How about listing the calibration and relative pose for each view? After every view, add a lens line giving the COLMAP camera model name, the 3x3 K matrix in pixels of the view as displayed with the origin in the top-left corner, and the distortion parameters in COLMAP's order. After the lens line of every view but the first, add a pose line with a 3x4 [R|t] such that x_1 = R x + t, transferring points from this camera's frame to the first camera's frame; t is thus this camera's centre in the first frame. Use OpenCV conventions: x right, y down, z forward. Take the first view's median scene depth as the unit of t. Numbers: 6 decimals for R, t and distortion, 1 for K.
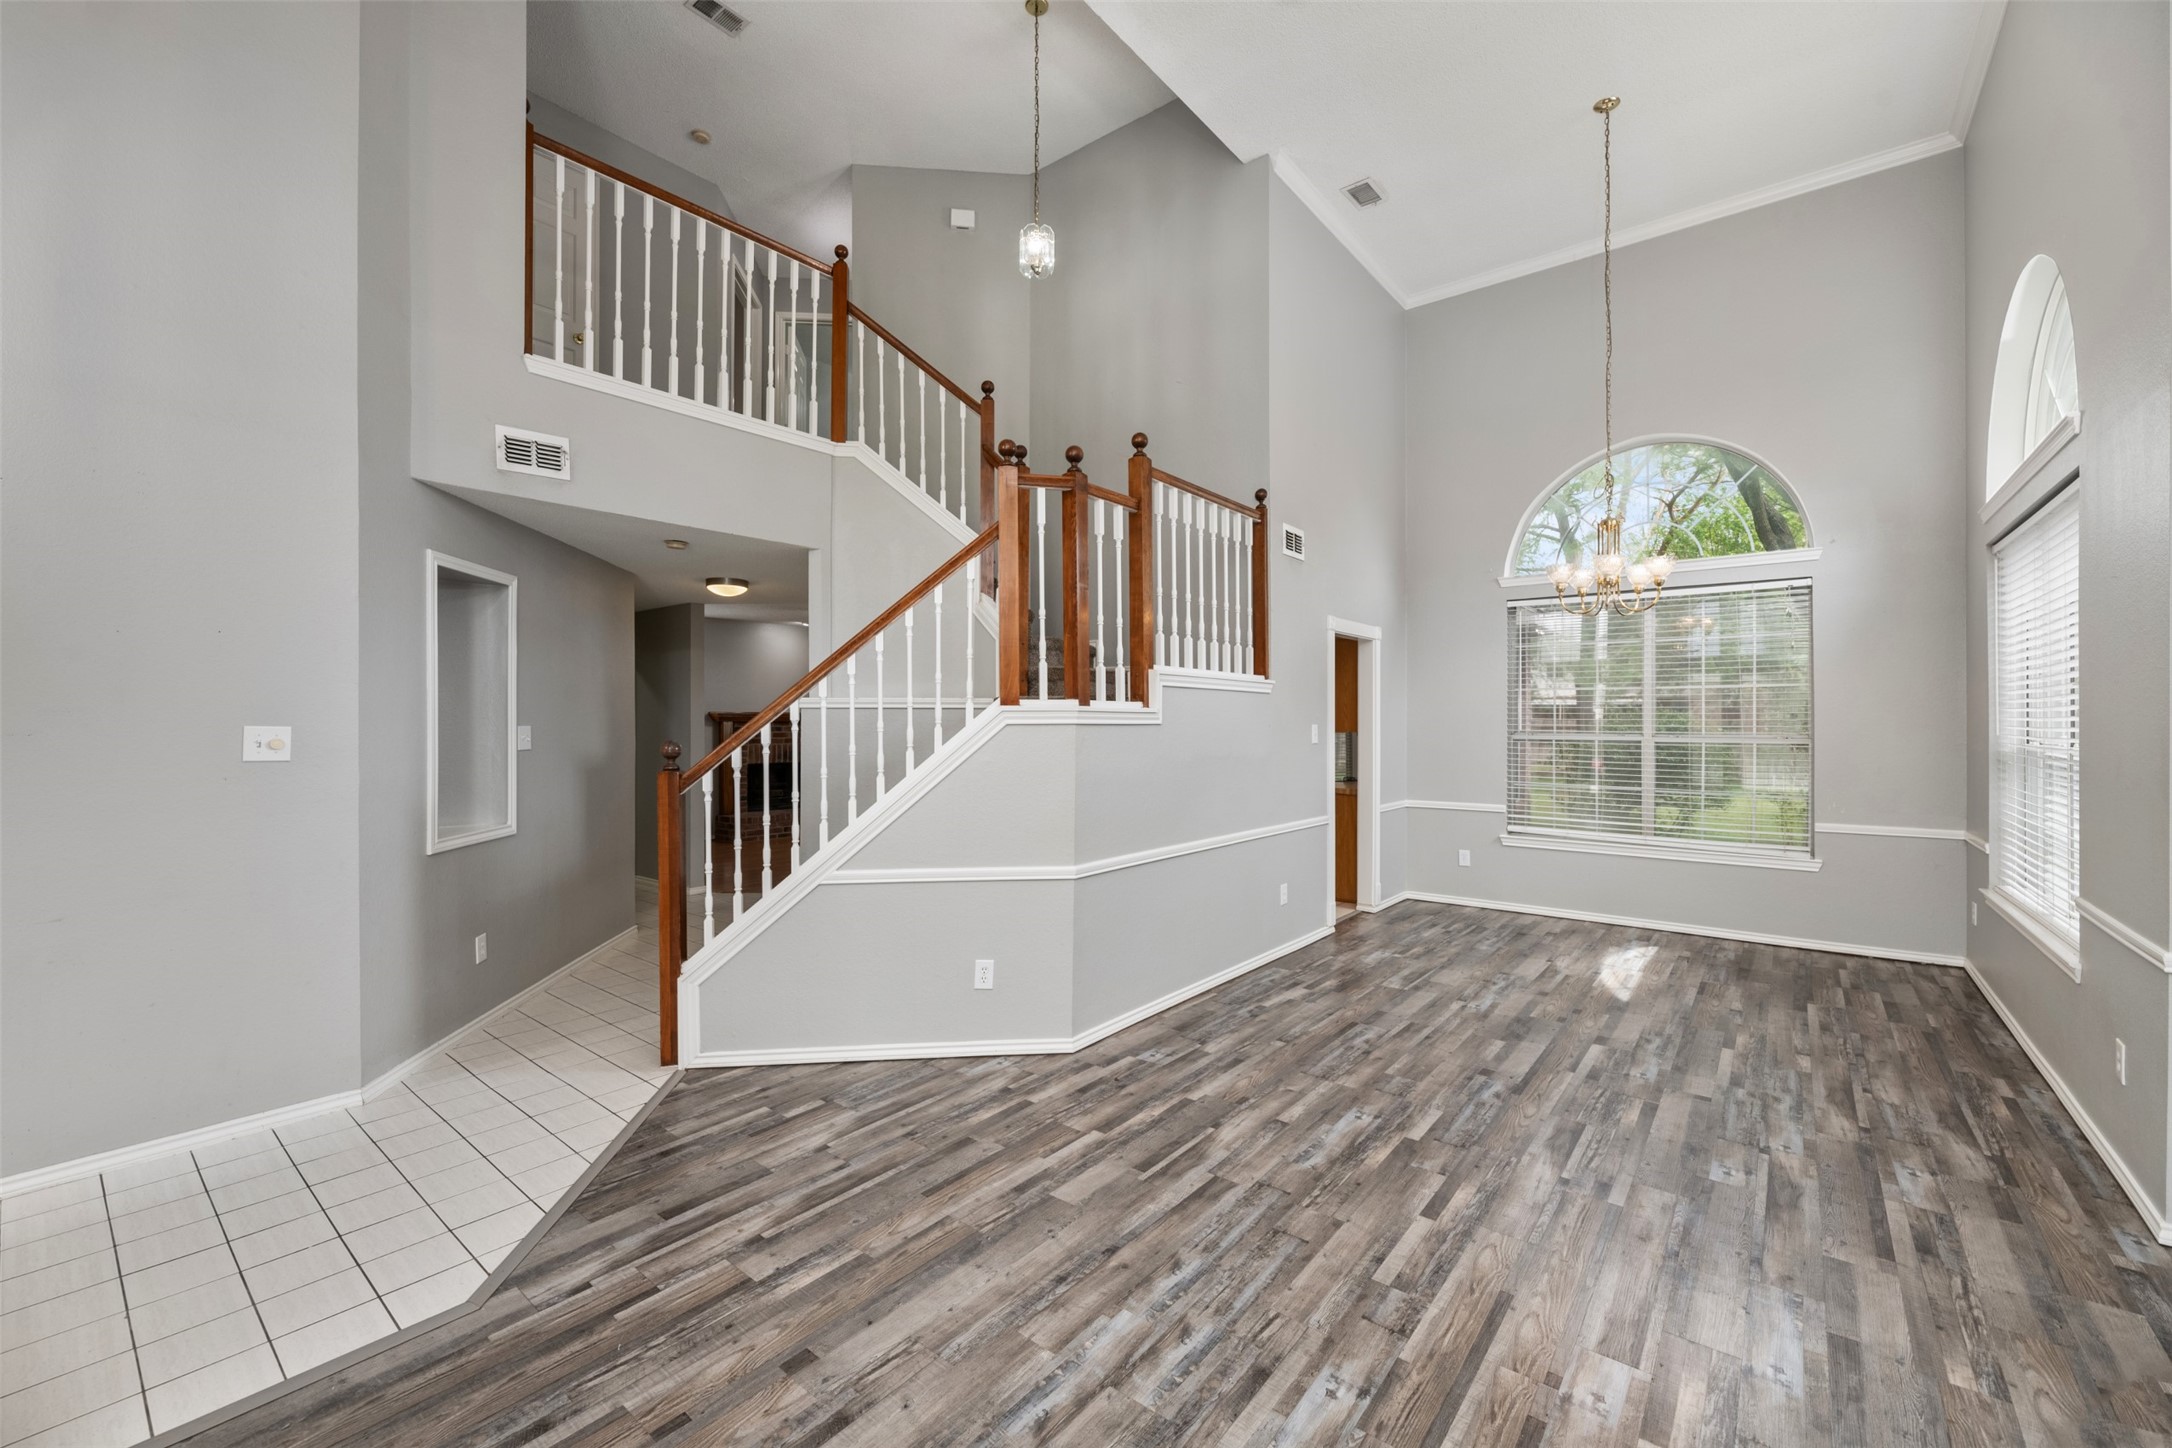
lens RADIAL K [[876.5, 0, 1086.2], [0, 876.5, 719.6], [0, 0, 1]] dist [-0.002954, -0.000009]
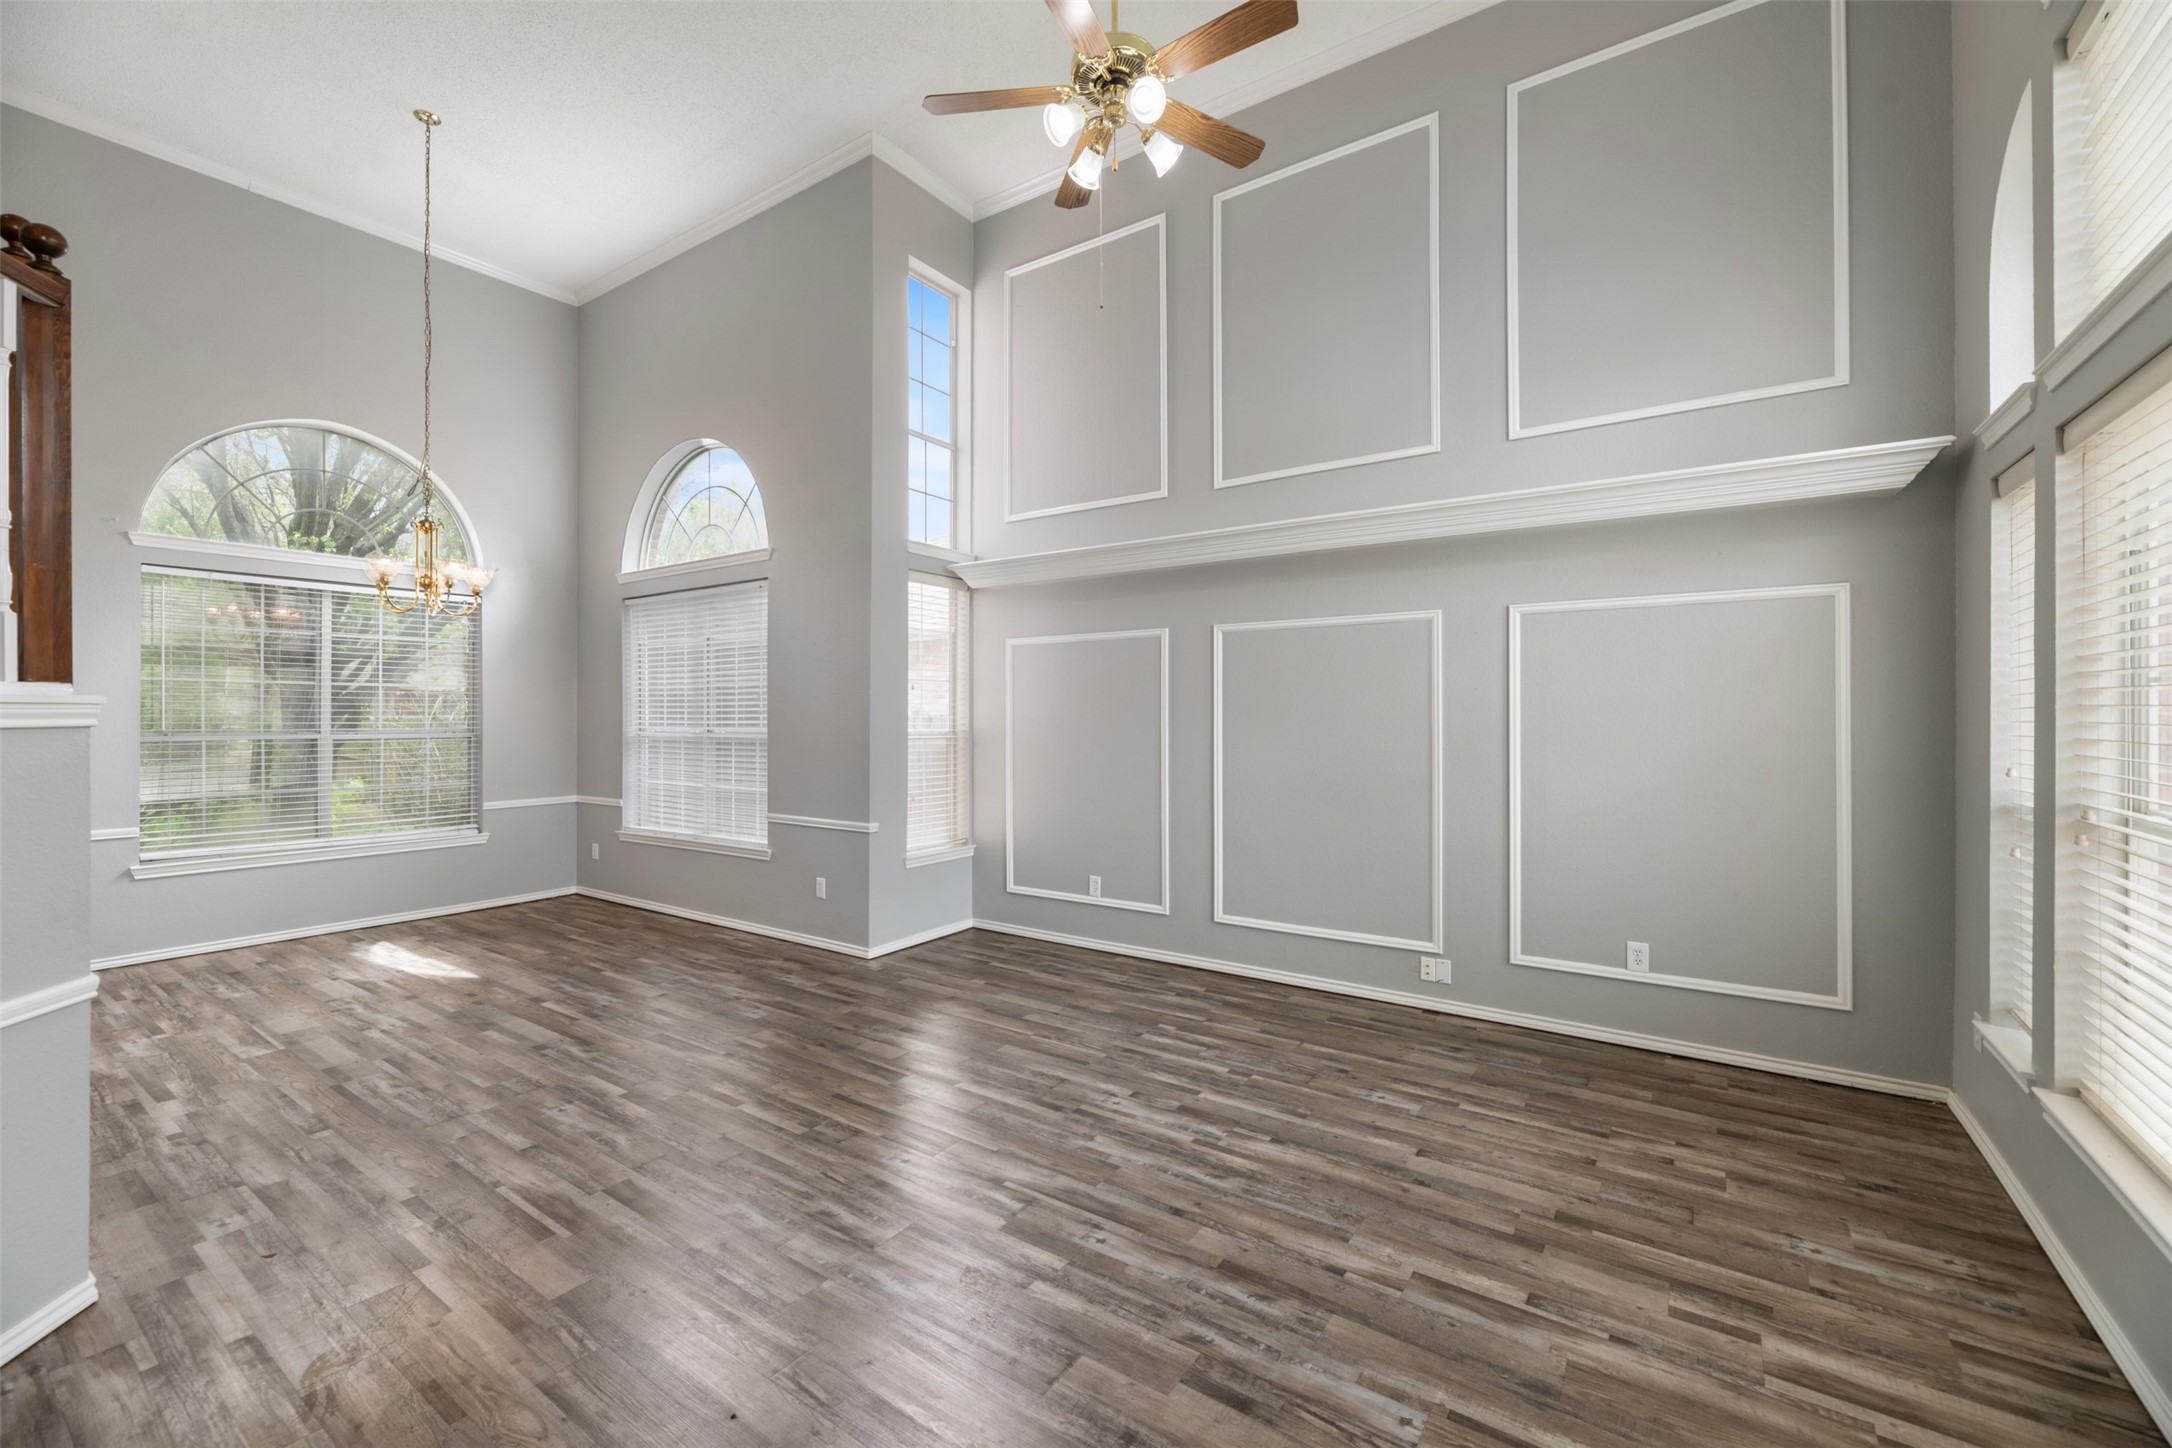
lens RADIAL K [[876.5, 0, 1088.7], [0, 876.5, 717.3], [0, 0, 1]] dist [-0.002954, -0.000009]
pose [[-0.076134, -0.001598, 0.997096, -0.637154], [-0.001073, 0.999998, 0.001521, -0.001999], [-0.997097, -0.000954, -0.076136, 0.402497]]
